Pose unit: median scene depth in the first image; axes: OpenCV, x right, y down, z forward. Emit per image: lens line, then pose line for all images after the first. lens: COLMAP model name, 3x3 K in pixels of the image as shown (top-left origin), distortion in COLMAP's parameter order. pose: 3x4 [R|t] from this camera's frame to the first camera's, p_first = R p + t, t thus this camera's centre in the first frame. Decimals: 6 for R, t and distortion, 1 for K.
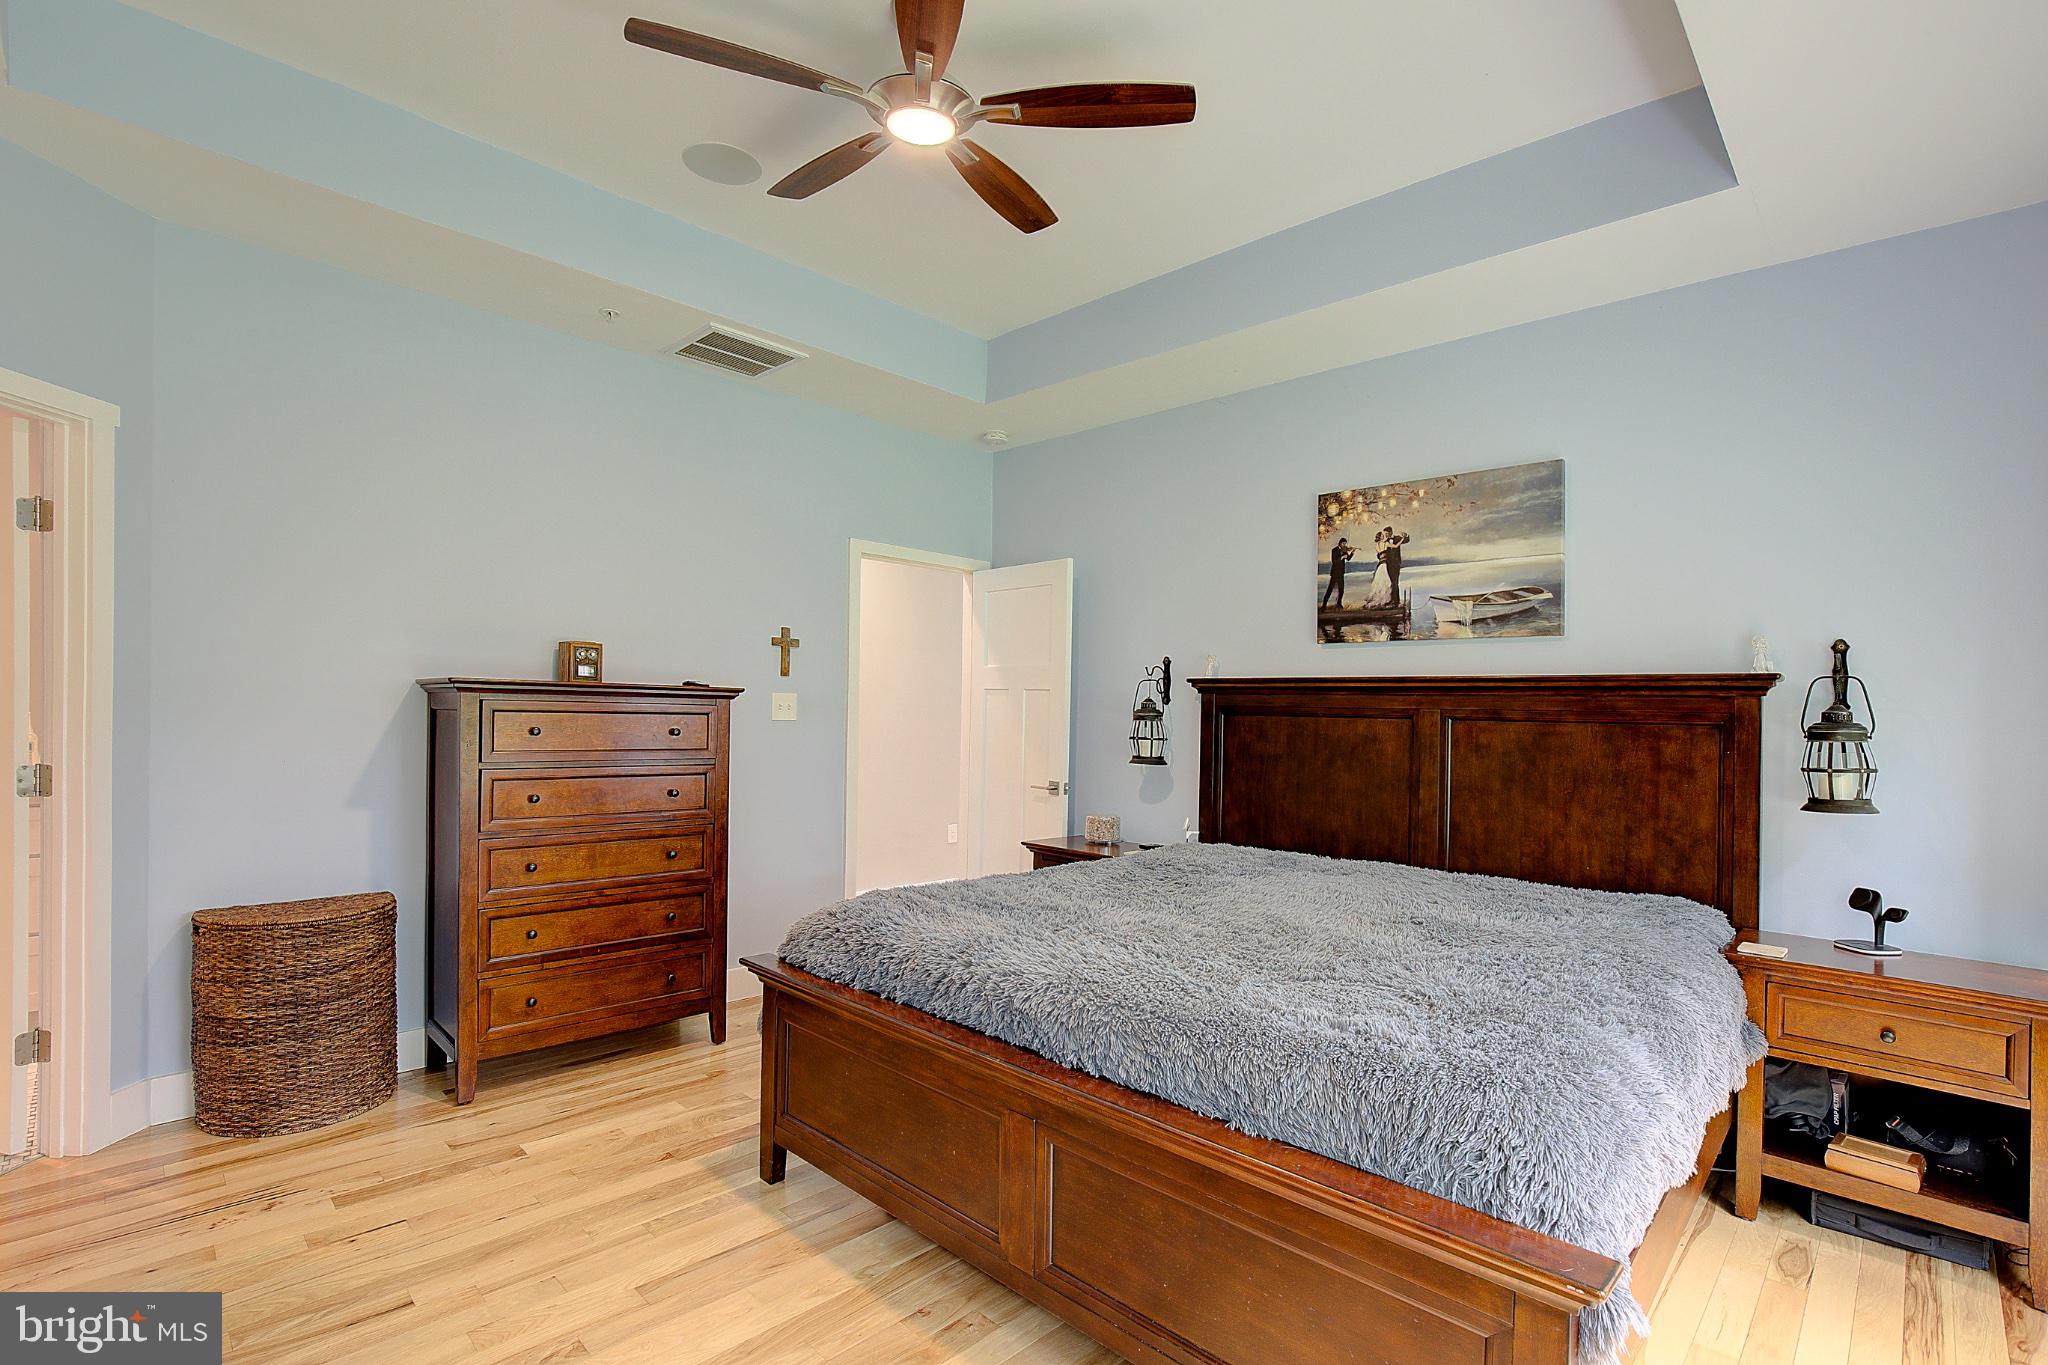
lens RADIAL K [[946.5, 0, 1040.9], [0, 946.5, 701.6], [0, 0, 1]] dist [-0.013808, -0.000300]
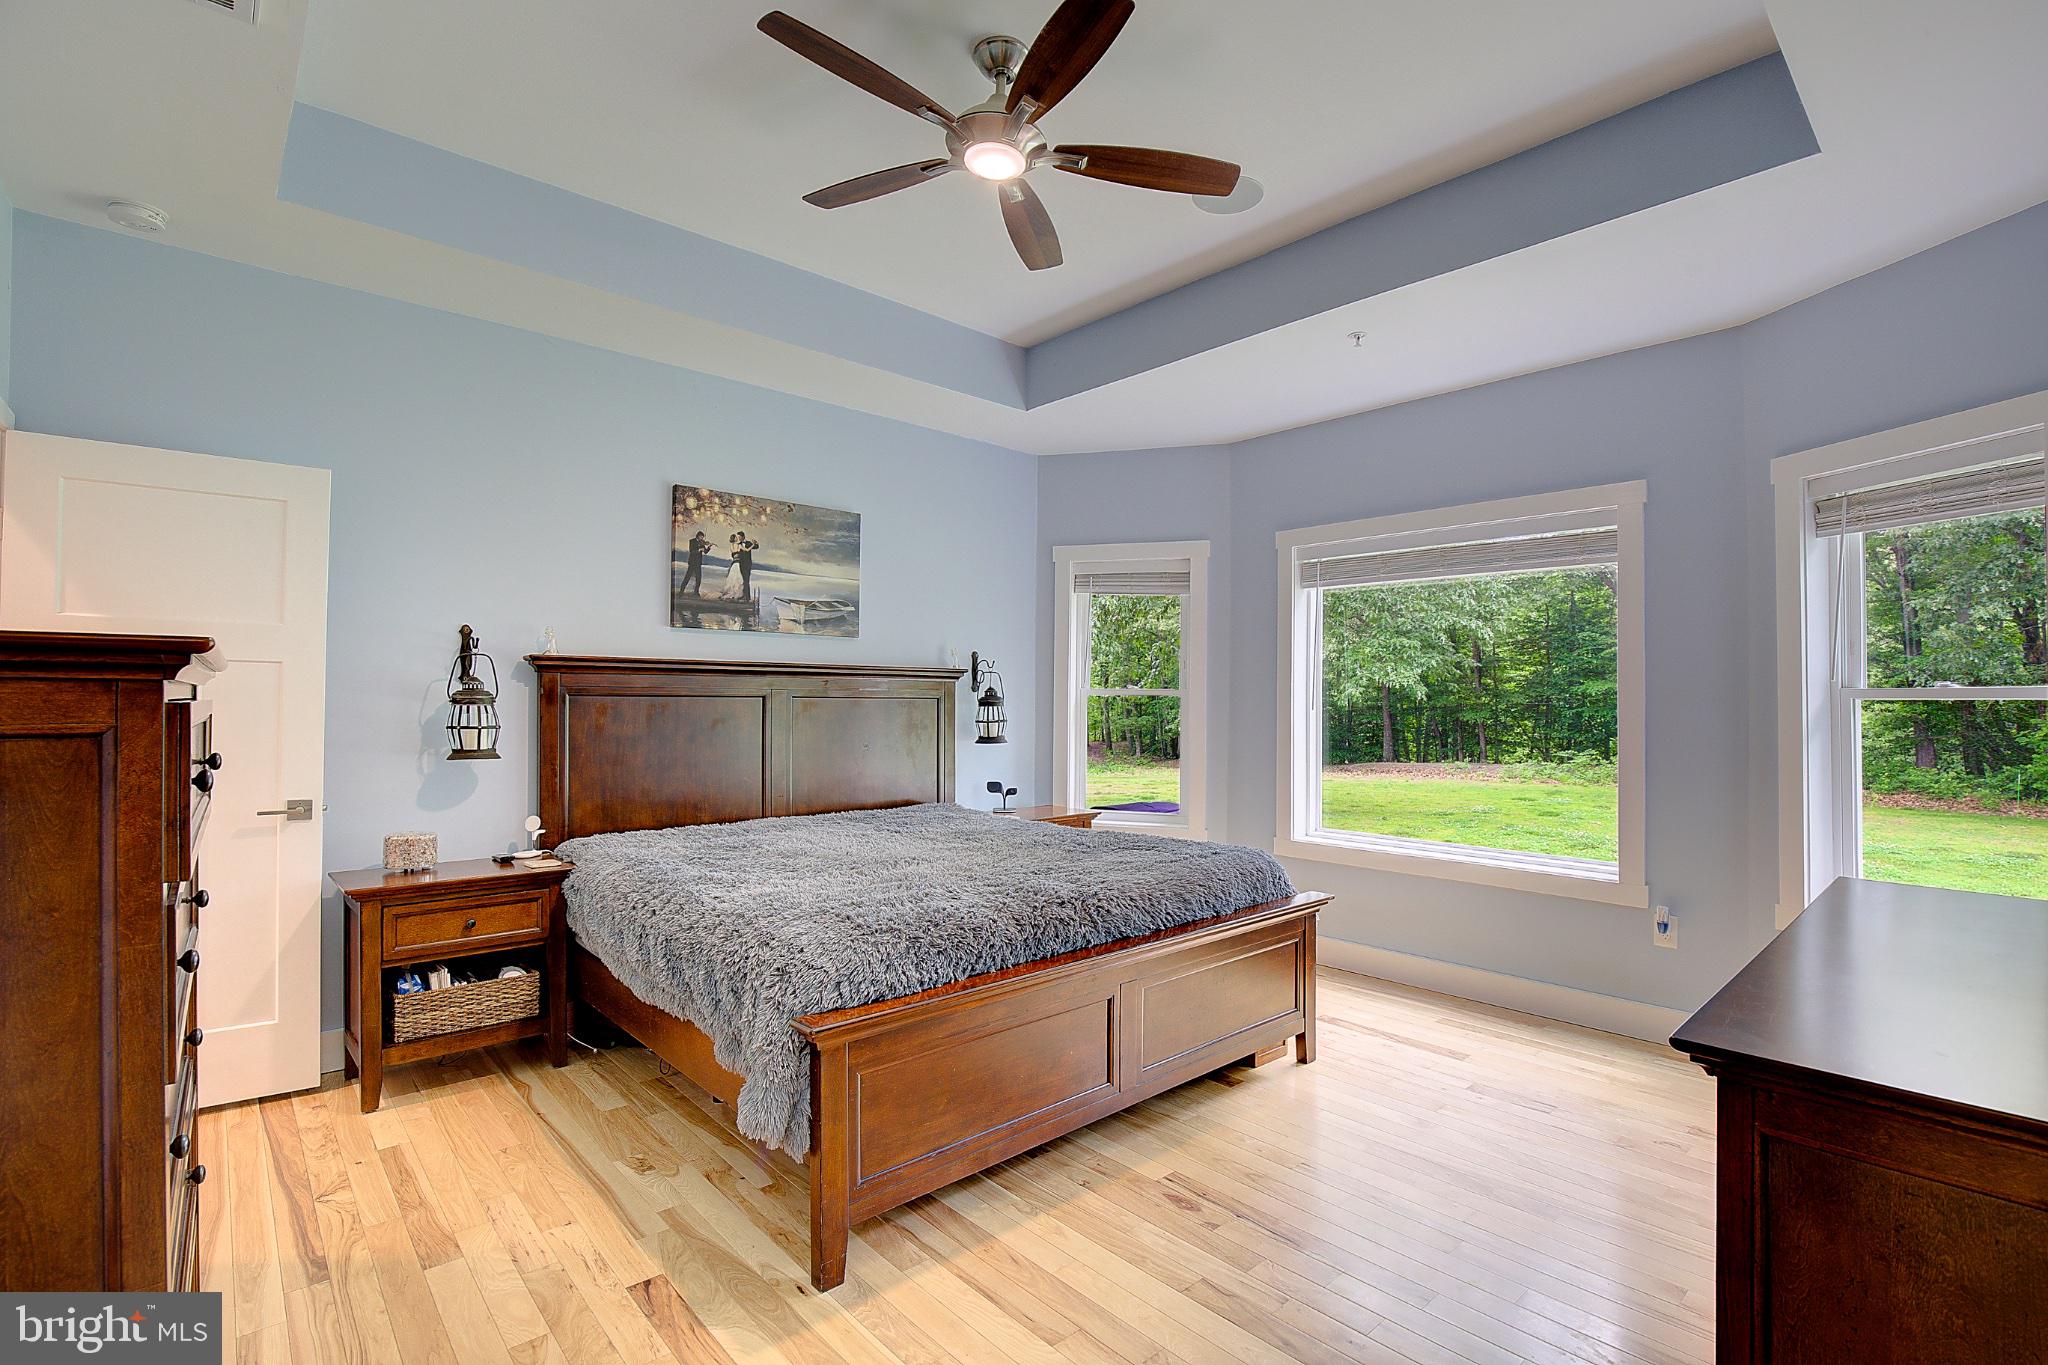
lens RADIAL K [[946.5, 0, 1040.9], [0, 946.5, 701.6], [0, 0, 1]] dist [-0.013808, -0.000300]
pose [[0.071009, -0.025402, 0.997152, -0.768345], [-0.017184, 0.999496, 0.026685, -0.014480], [-0.997328, -0.019030, 0.070537, 0.552199]]
